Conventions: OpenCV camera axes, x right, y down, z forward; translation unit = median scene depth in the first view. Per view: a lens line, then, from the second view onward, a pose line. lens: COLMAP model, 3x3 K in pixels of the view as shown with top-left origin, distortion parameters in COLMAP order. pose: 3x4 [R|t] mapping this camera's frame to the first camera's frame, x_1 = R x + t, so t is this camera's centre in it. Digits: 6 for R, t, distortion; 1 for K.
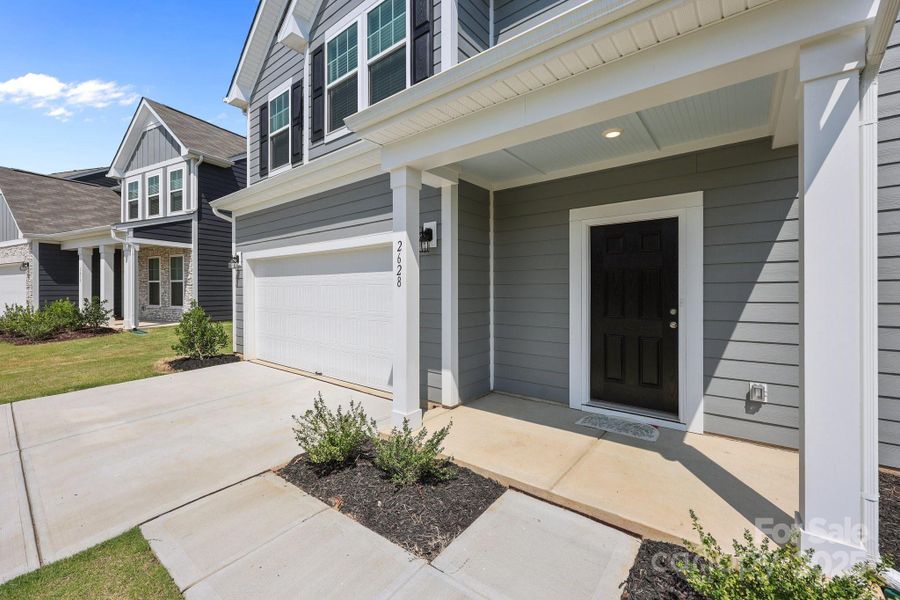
lens RADIAL K [[363.7, 0, 452.1], [0, 363.7, 291.4], [0, 0, 1]] dist [-0.000919, 0.001061]
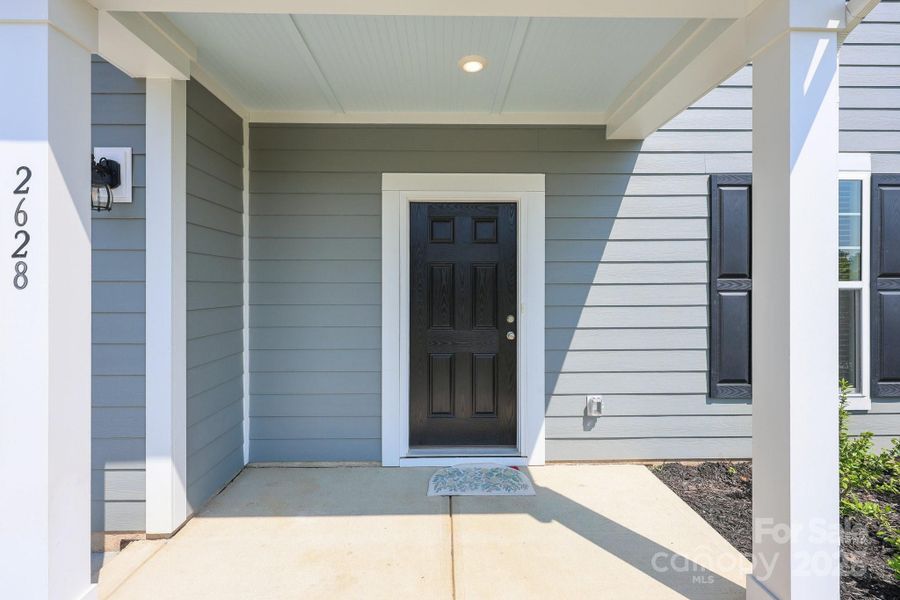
lens RADIAL K [[409.4, 0, 451.7], [0, 409.4, 286.8], [0, 0, 1]] dist [0.004273, 0.001478]
pose [[0.774920, 0.002014, 0.632056, -0.060011], [-0.000546, 0.999997, -0.002517, -0.011872], [-0.632058, 0.001606, 0.774919, 0.334319]]
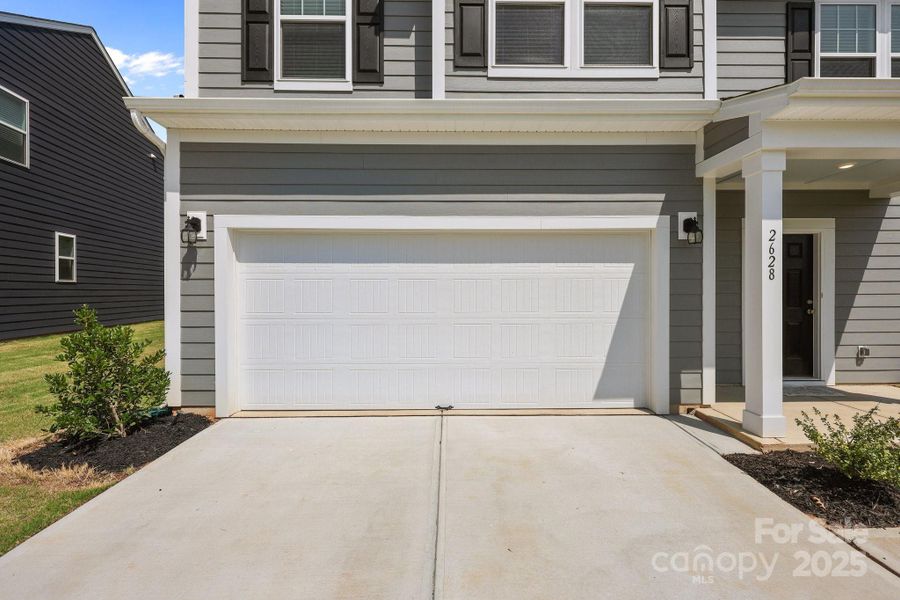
lens RADIAL K [[363.7, 0, 452.1], [0, 363.7, 291.4], [0, 0, 1]] dist [-0.000919, 0.001061]
pose [[0.777721, 0.001118, 0.628608, -1.170527], [0.002173, 0.999988, -0.004466, 0.016740], [-0.628605, 0.004839, 0.777709, 0.686185]]
